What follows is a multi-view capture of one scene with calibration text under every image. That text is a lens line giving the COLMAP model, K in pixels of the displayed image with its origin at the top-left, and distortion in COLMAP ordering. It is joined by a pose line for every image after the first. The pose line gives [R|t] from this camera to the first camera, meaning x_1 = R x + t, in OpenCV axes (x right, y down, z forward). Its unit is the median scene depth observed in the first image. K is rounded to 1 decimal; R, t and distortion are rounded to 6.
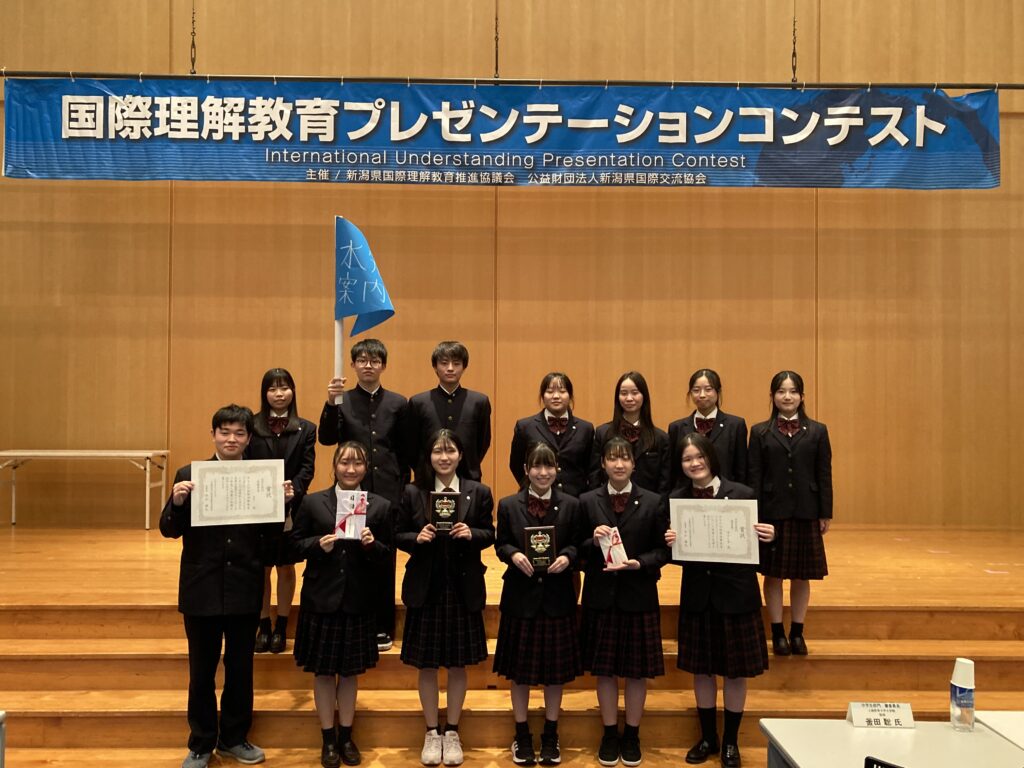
lens RADIAL K [[910.9, 0, 502.3], [0, 910.9, 388.9], [0, 0, 1]] dist [-0.007117, 0.048611]
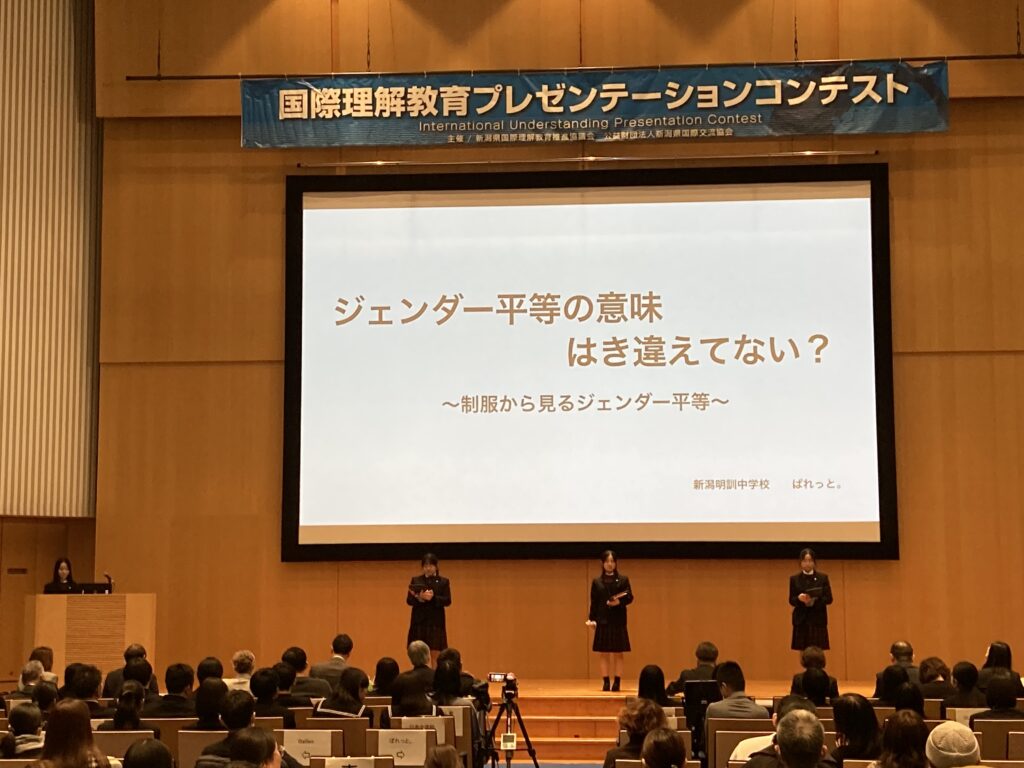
lens RADIAL K [[1839.2, 0, 484.8], [0, 1839.2, 367.5], [0, 0, 1]] dist [0.155858, 0.000000]
pose [[0.995006, -0.020285, -0.097735, 0.116085], [0.008768, 0.993110, -0.116860, 0.454305], [0.099432, 0.115419, 0.988328, -1.790575]]
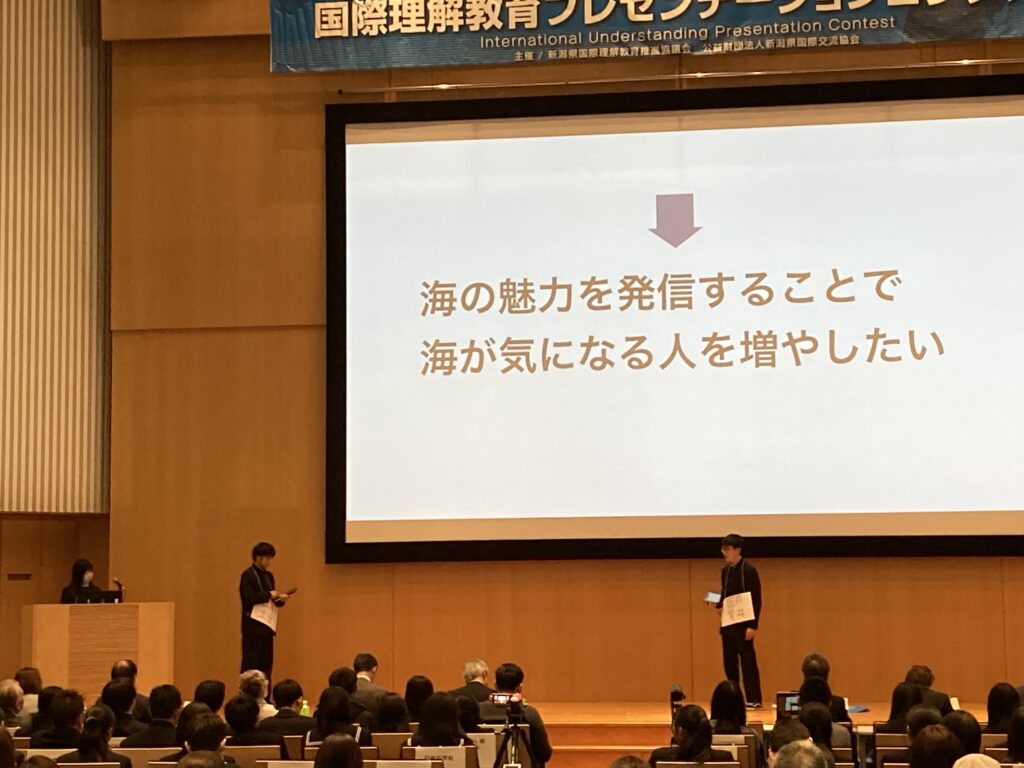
lens RADIAL K [[2256.4, 0, 481.7], [0, 2256.4, 355.6], [0, 0, 1]] dist [0.184500, 0.000000]
pose [[0.986042, -0.033667, -0.163059, 0.209574], [0.017204, 0.994703, -0.101344, 0.449166], [0.165607, 0.097124, 0.981398, -1.858054]]
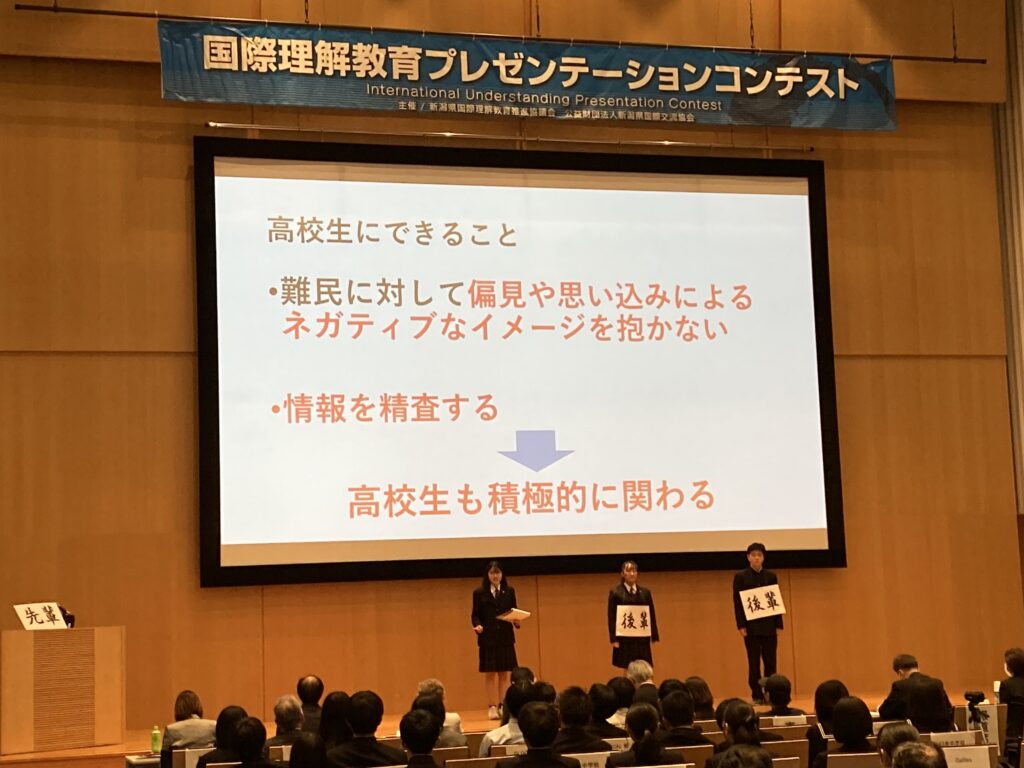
lens RADIAL K [[1972.8, 0, 516.2], [0, 1972.8, 381.2], [0, 0, 1]] dist [0.152450, 0.000000]
pose [[0.959472, -0.007292, 0.281710, -0.831160], [0.040403, 0.992897, -0.111907, 0.455819], [-0.278893, 0.118753, 0.952951, -1.606053]]
